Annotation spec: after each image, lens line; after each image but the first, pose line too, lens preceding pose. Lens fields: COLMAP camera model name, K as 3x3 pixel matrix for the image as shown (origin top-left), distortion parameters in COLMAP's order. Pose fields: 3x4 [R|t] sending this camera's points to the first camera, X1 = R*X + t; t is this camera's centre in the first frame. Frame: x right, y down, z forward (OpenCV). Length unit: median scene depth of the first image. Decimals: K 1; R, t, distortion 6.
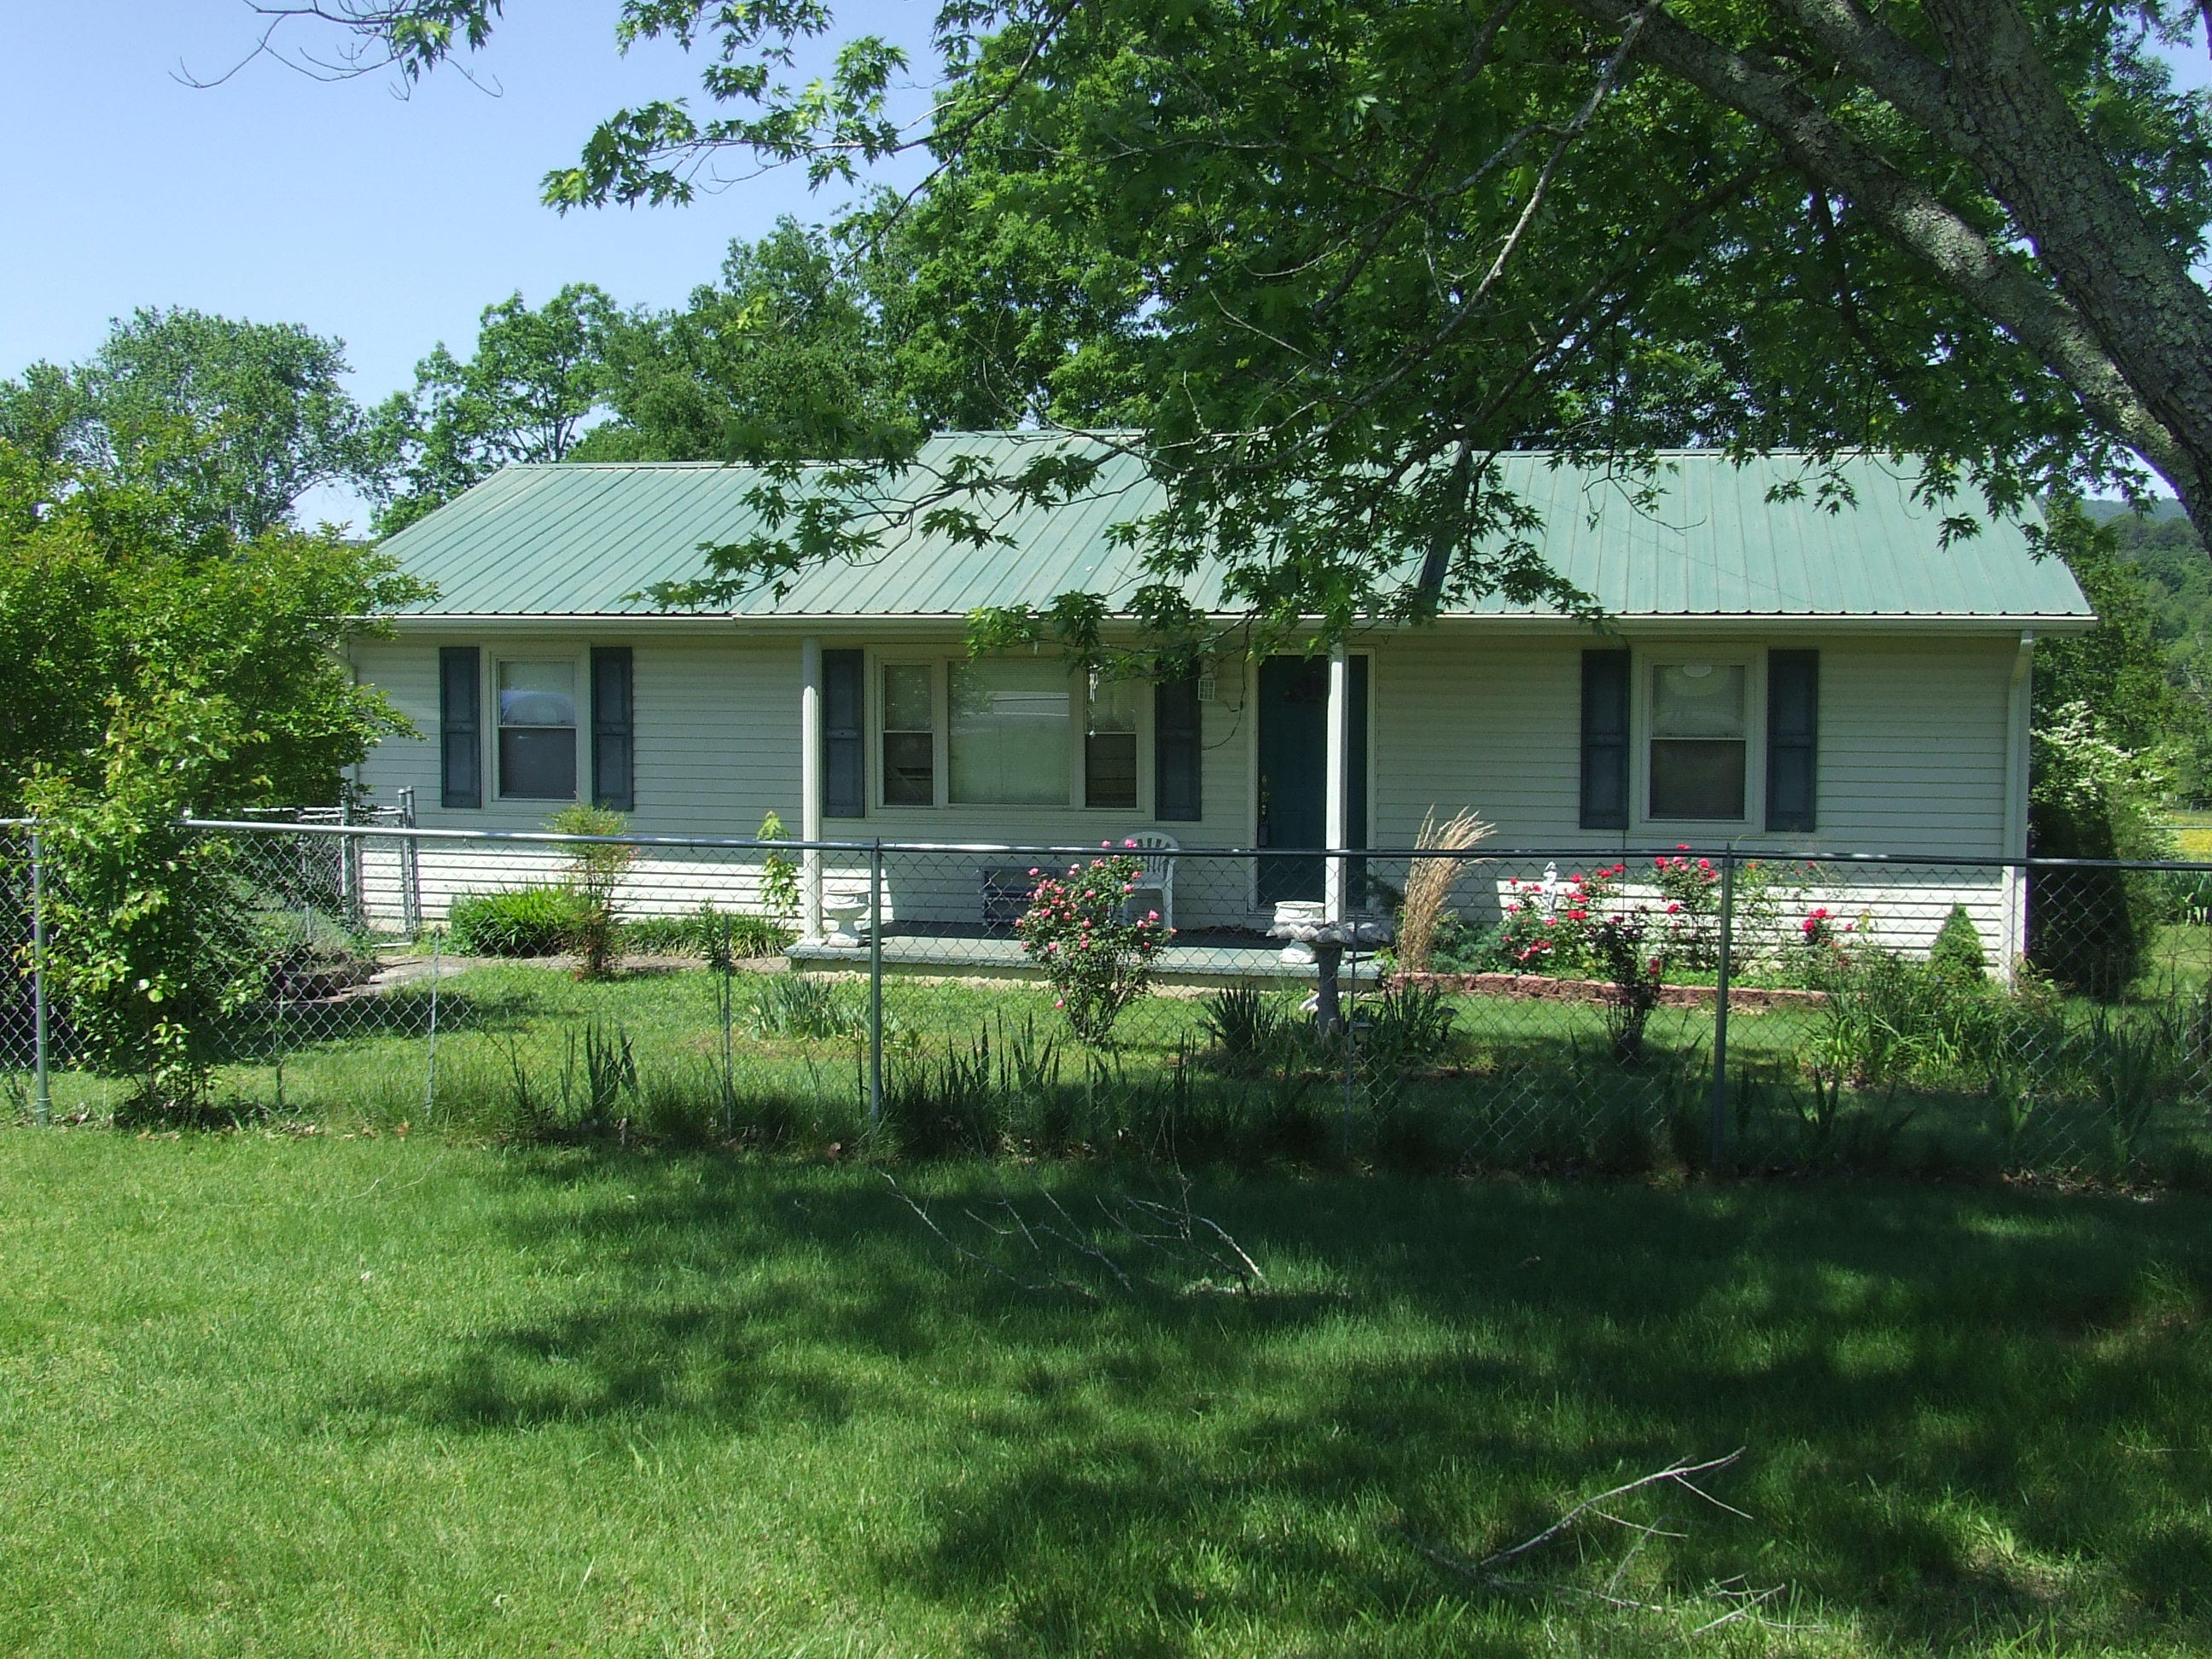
lens RADIAL K [[2510.4, 0, 1106.0], [0, 2510.4, 829.5], [0, 0, 1]] dist [0.075492, 0.000251]
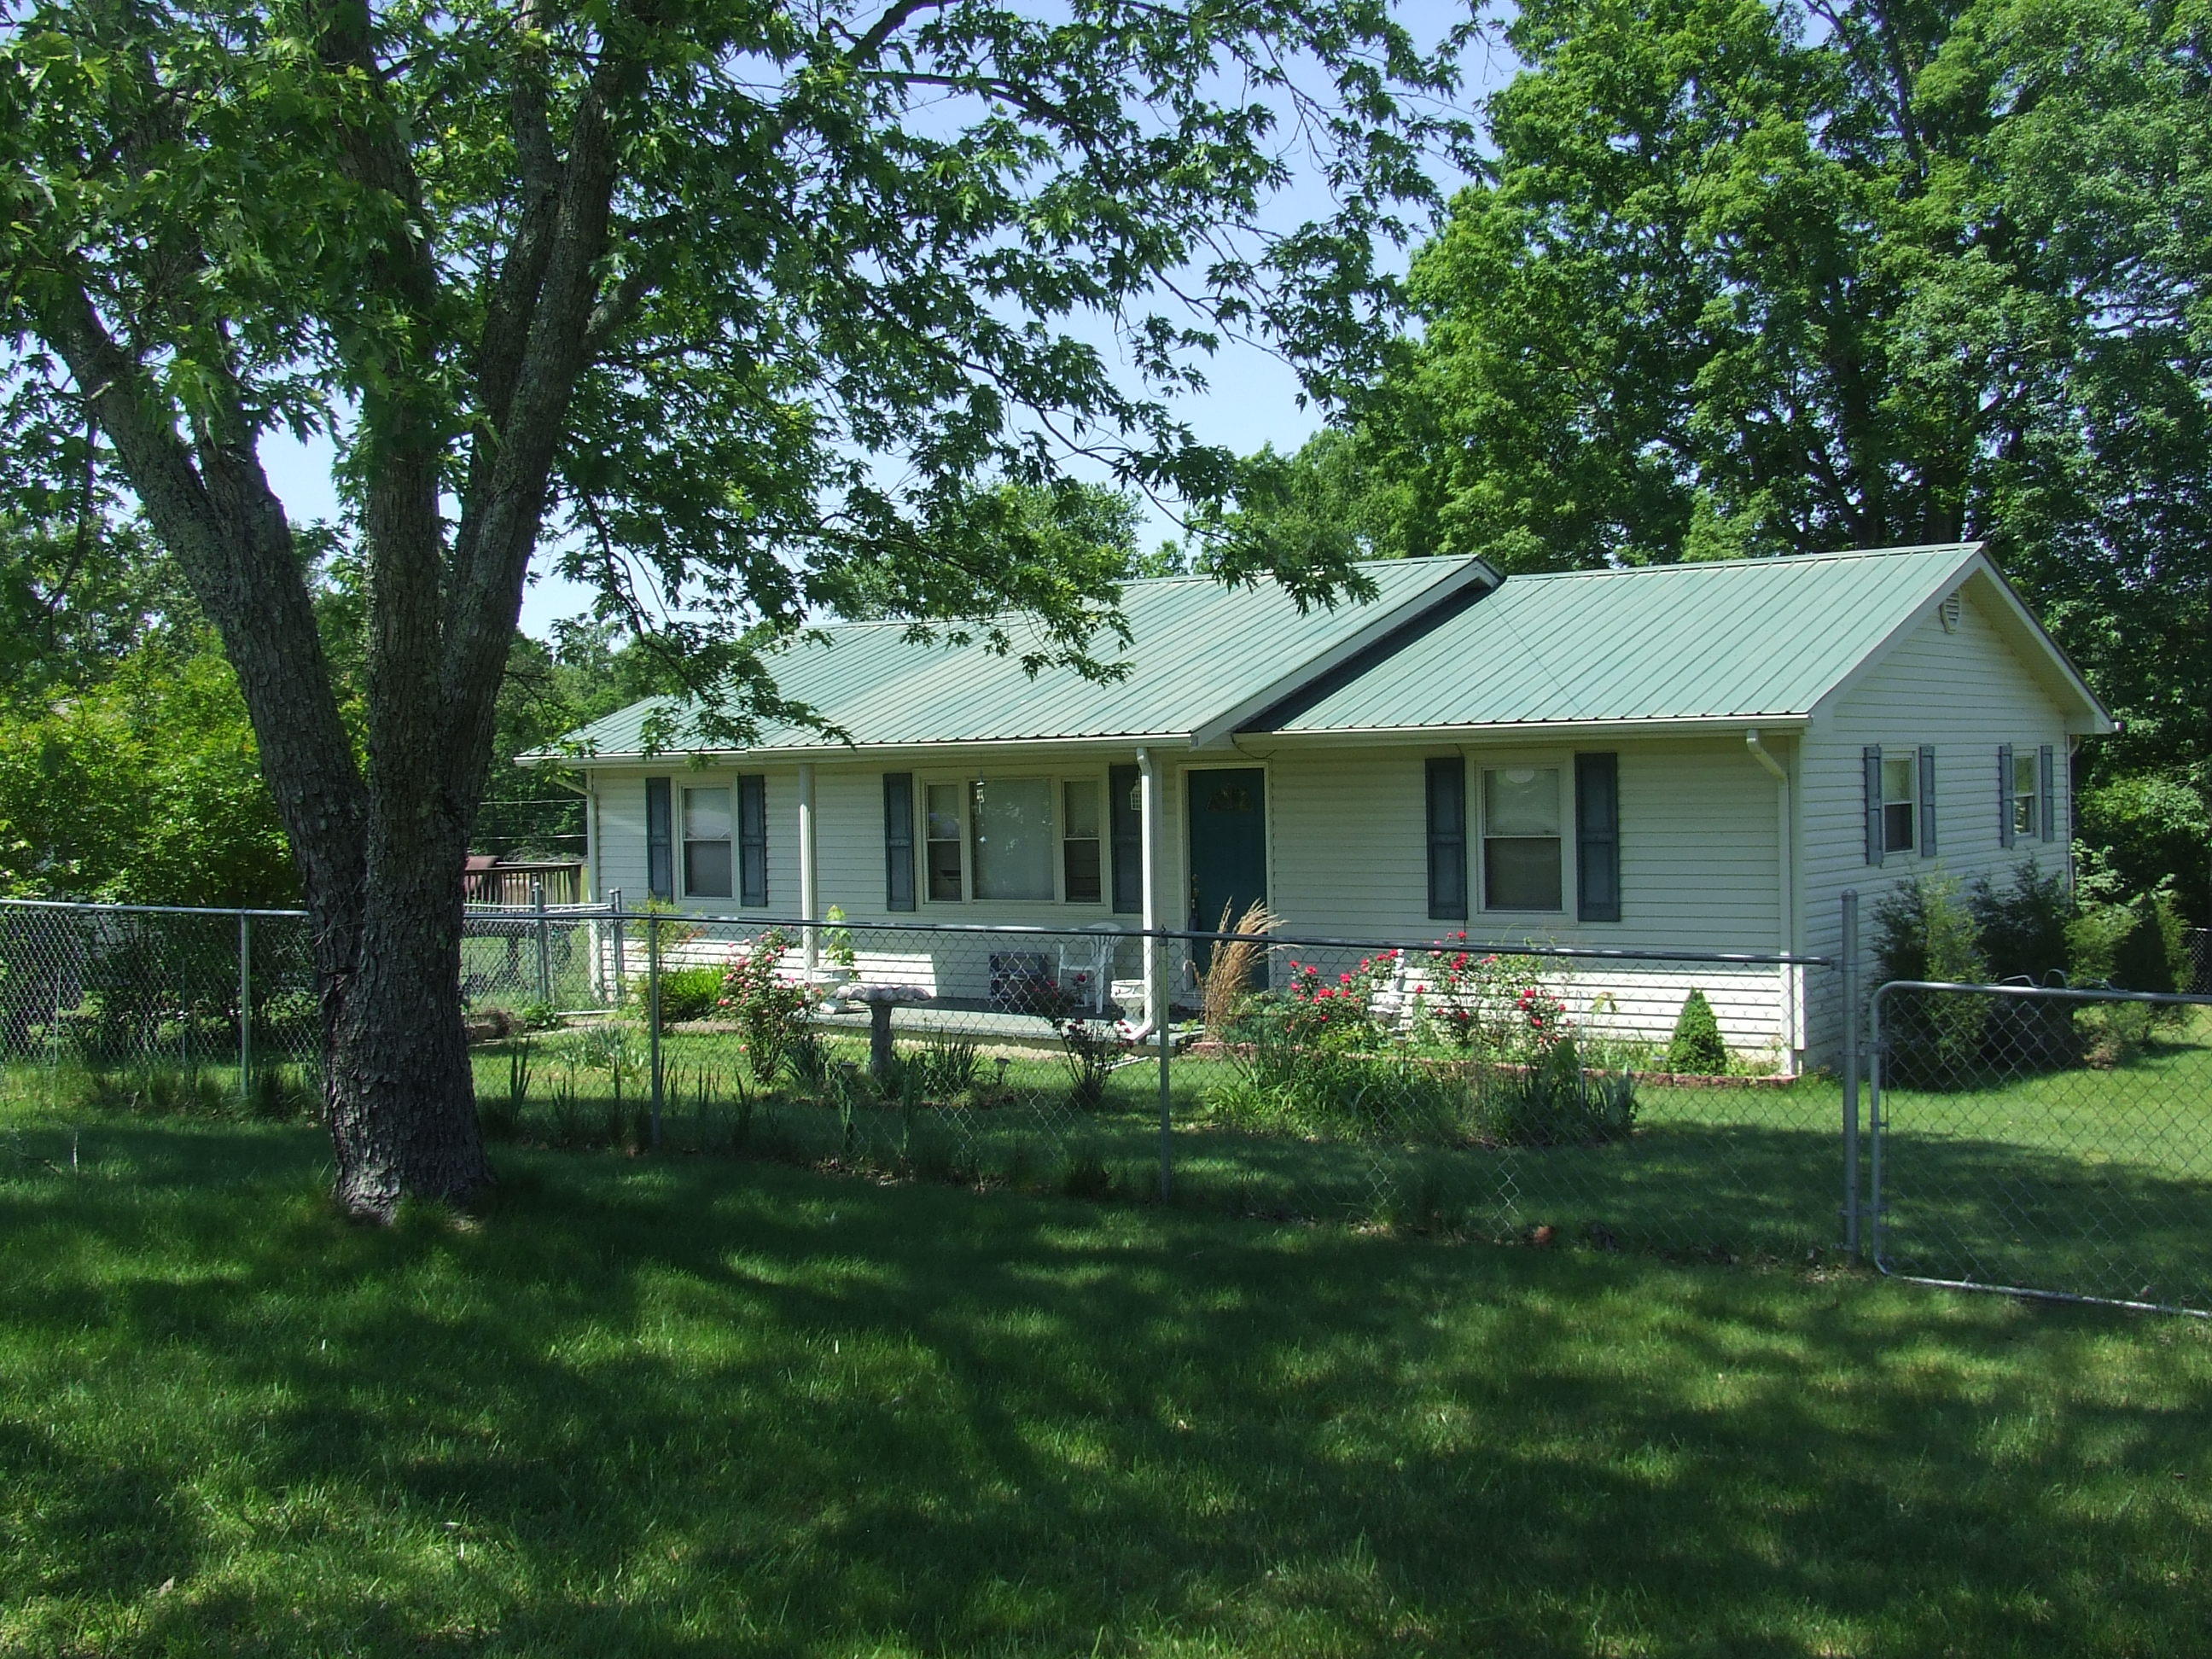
lens RADIAL K [[2510.4, 0, 1106.0], [0, 2510.4, 829.5], [0, 0, 1]] dist [0.075492, 0.000251]
pose [[0.913346, -0.014130, -0.406940, 0.513005], [-0.003679, 0.999071, -0.042946, 0.008457], [0.407168, 0.040721, 0.912445, -0.067734]]
